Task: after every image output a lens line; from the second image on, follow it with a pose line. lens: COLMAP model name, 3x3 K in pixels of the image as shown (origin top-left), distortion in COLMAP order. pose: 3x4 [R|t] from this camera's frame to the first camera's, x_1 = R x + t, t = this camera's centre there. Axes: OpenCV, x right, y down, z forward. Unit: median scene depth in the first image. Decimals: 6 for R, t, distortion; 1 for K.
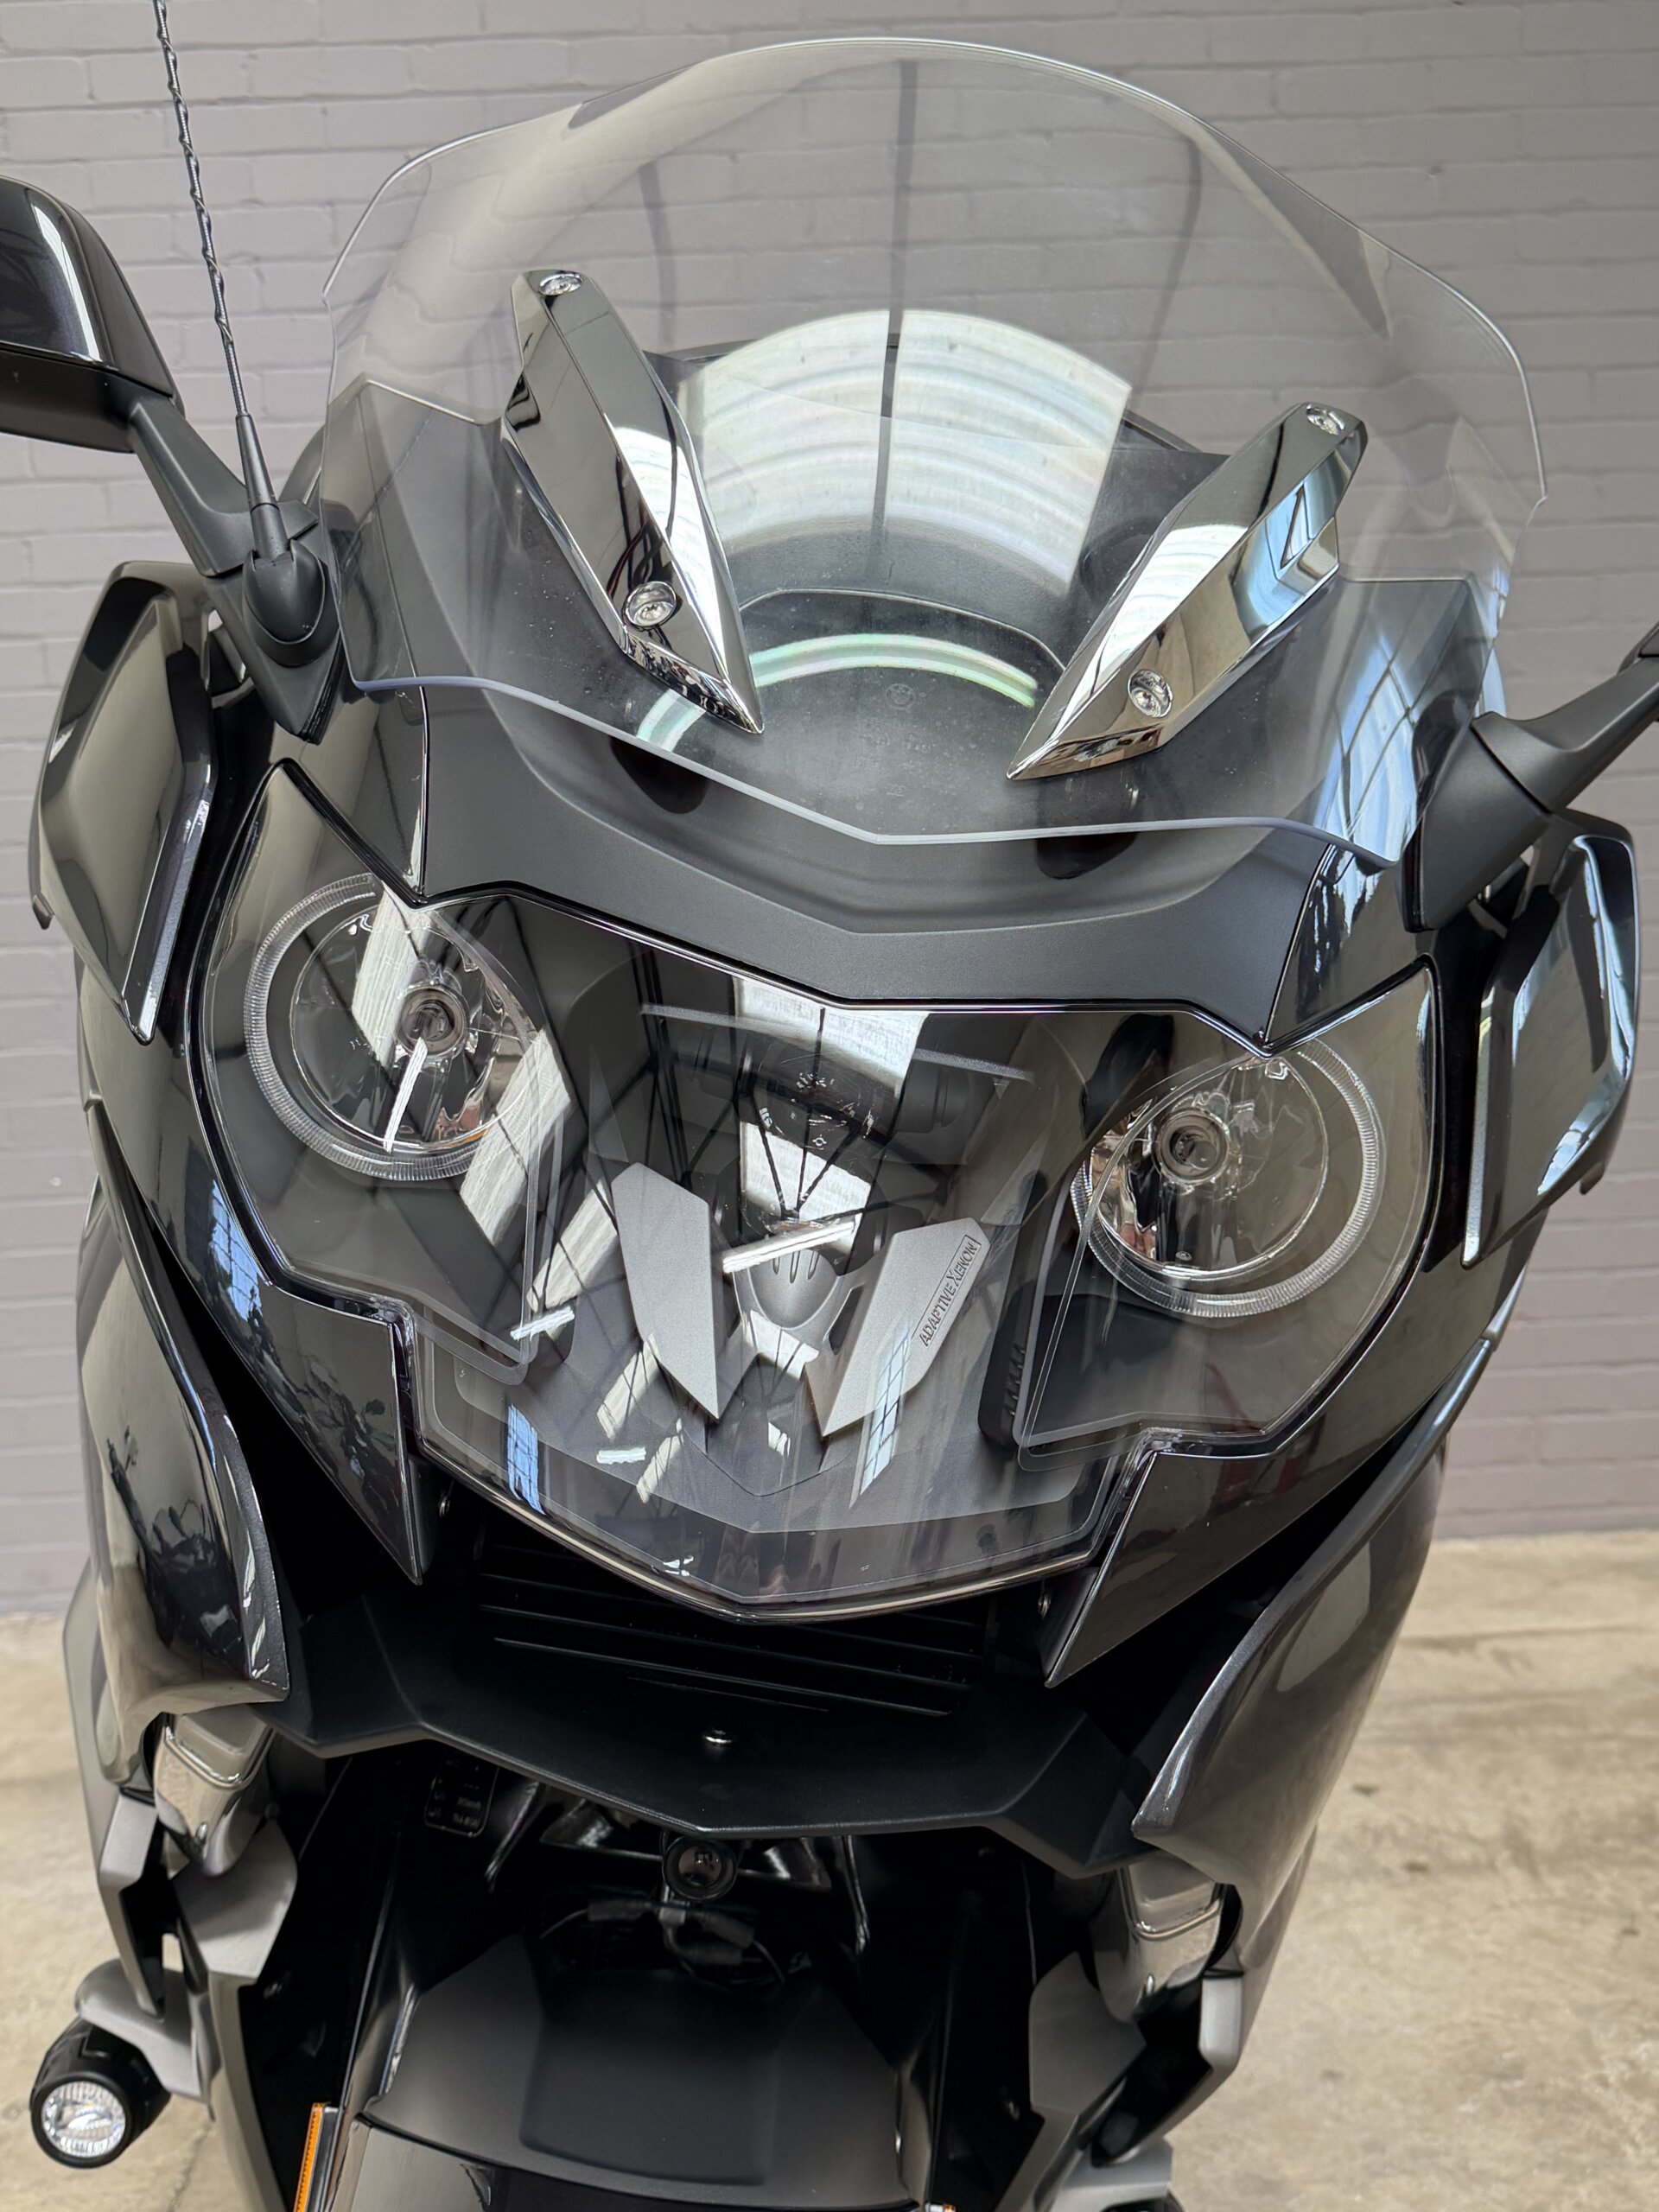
lens RADIAL K [[2196.5, 0, 838.3], [0, 2196.5, 1090.8], [0, 0, 1]] dist [0.025311, 0.000000]
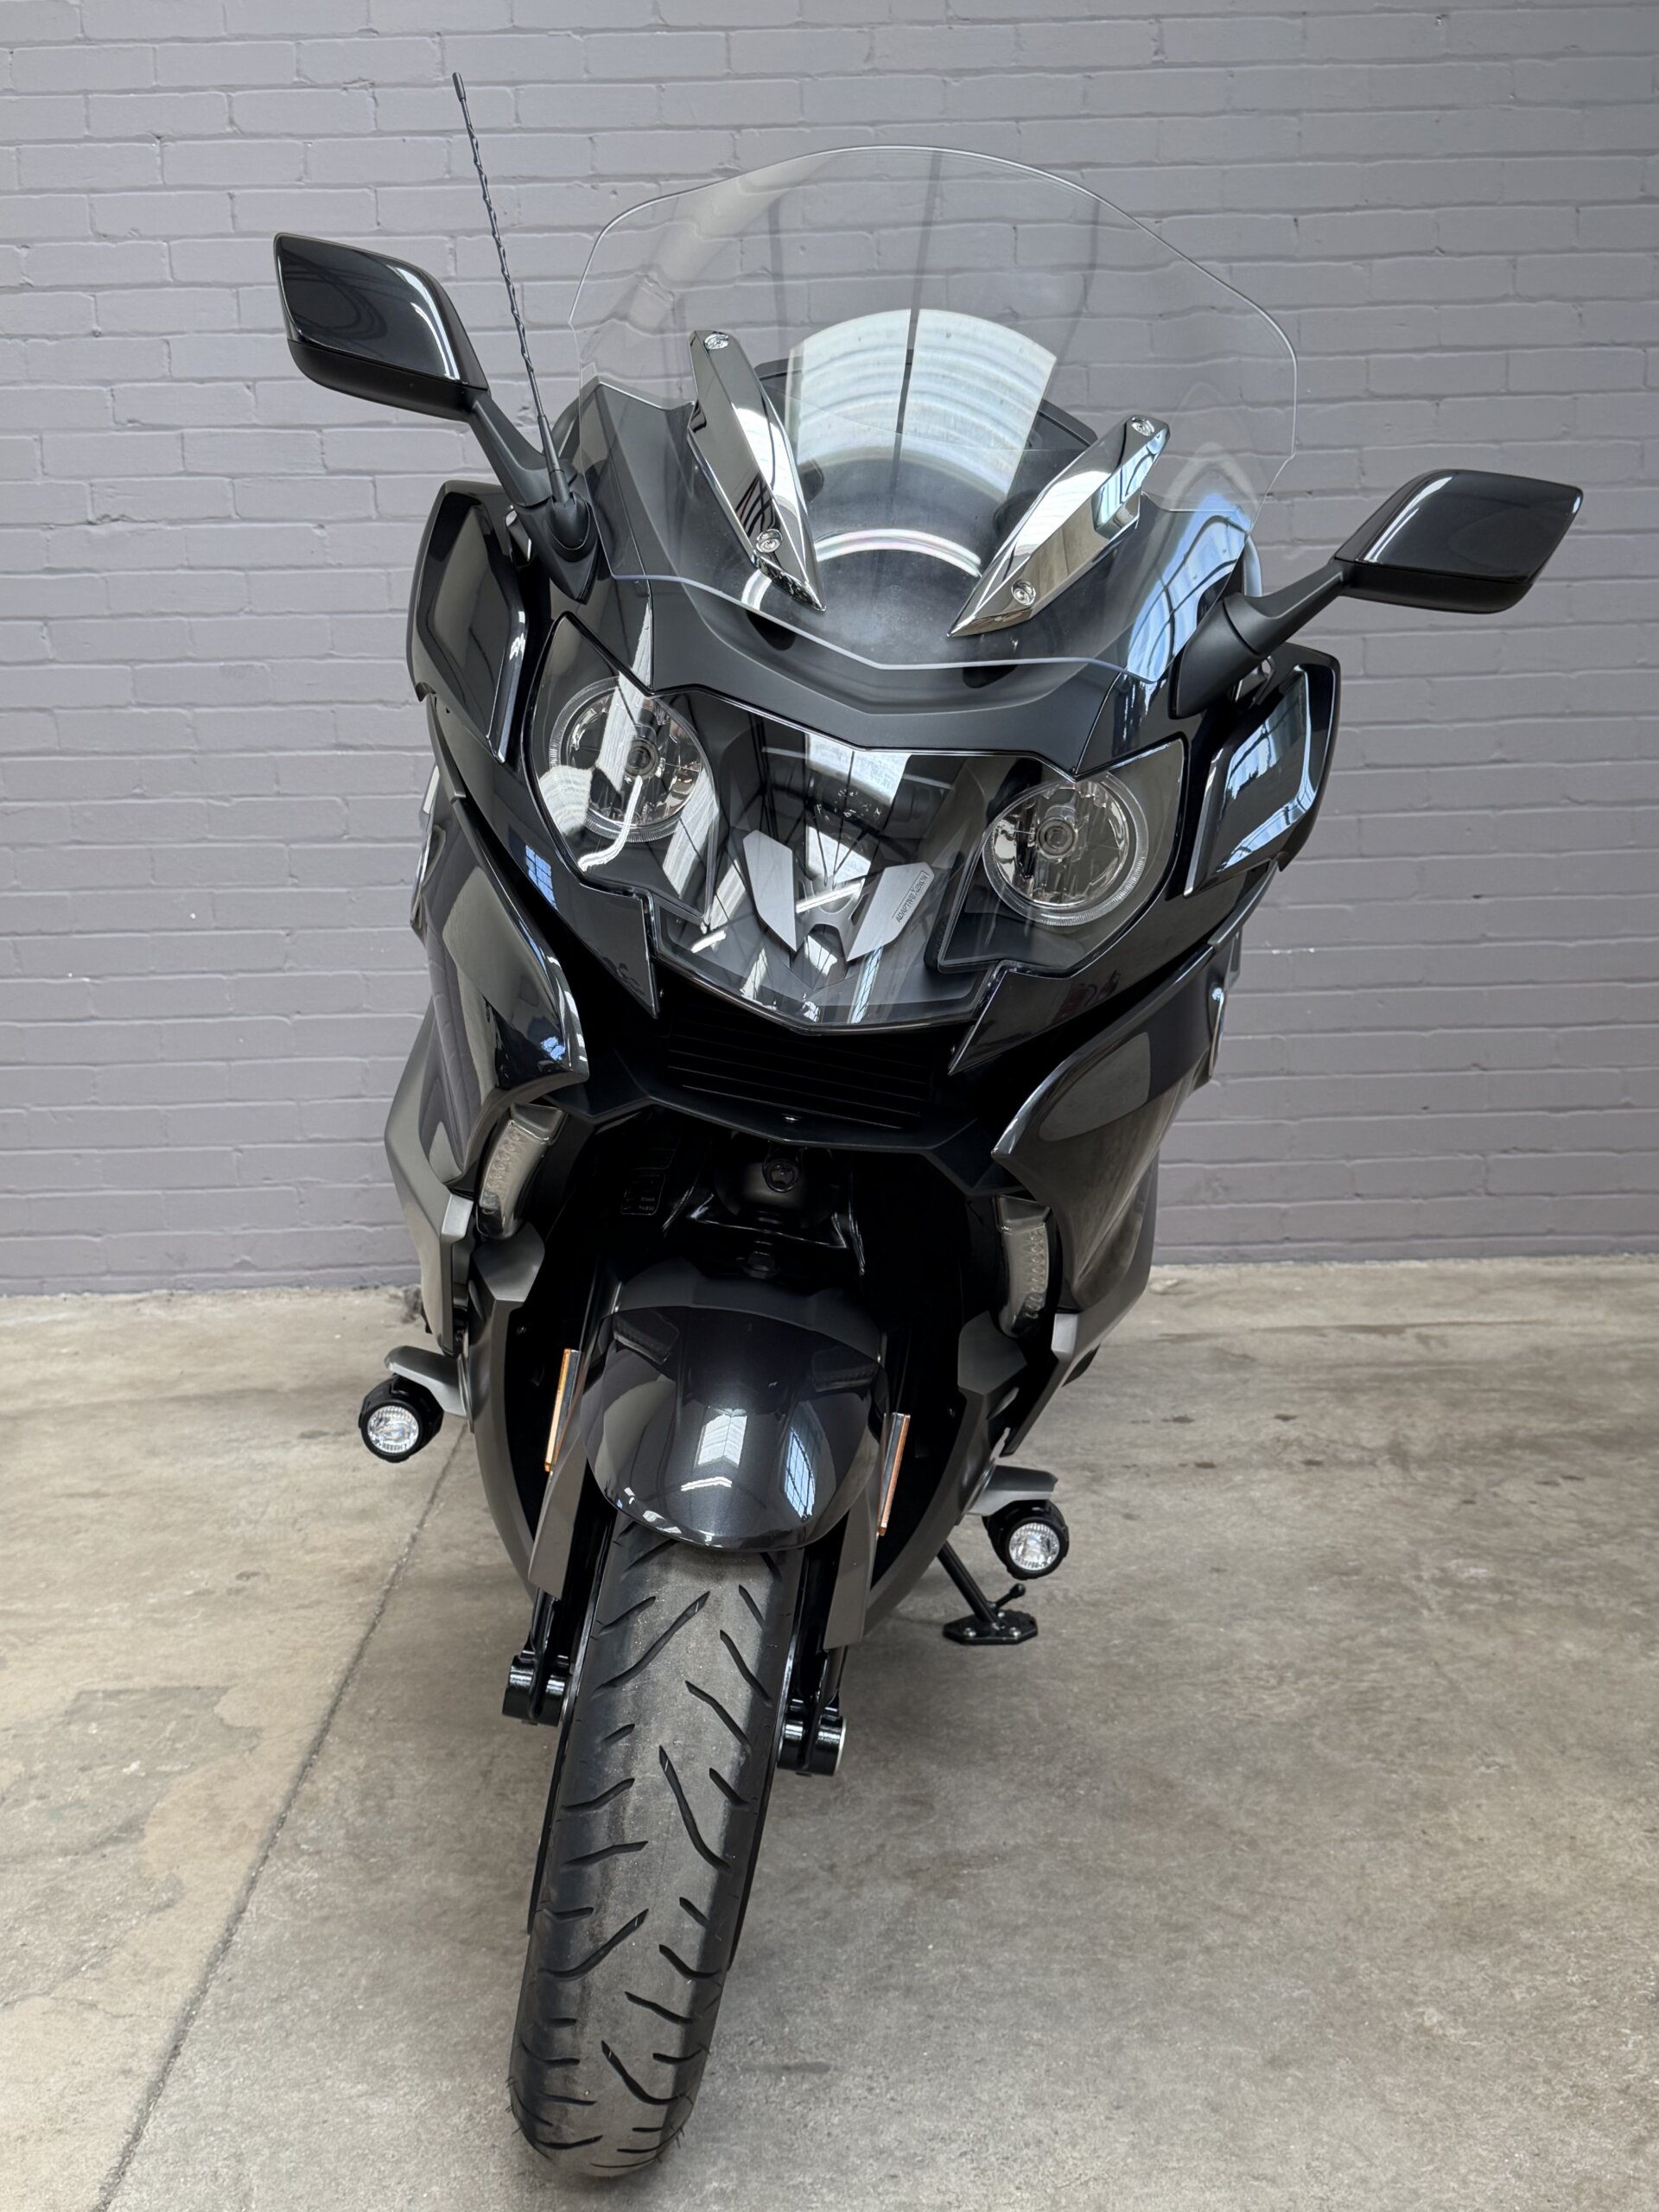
lens RADIAL K [[2459.9, 0, 831.0], [0, 2459.9, 1109.6], [0, 0, 1]] dist [0.033715, 0.000000]
pose [[0.999487, 0.024145, -0.021049, 0.011734], [-0.022139, 0.995620, 0.090838, 0.034434], [0.023150, -0.090326, 0.995643, -0.518370]]
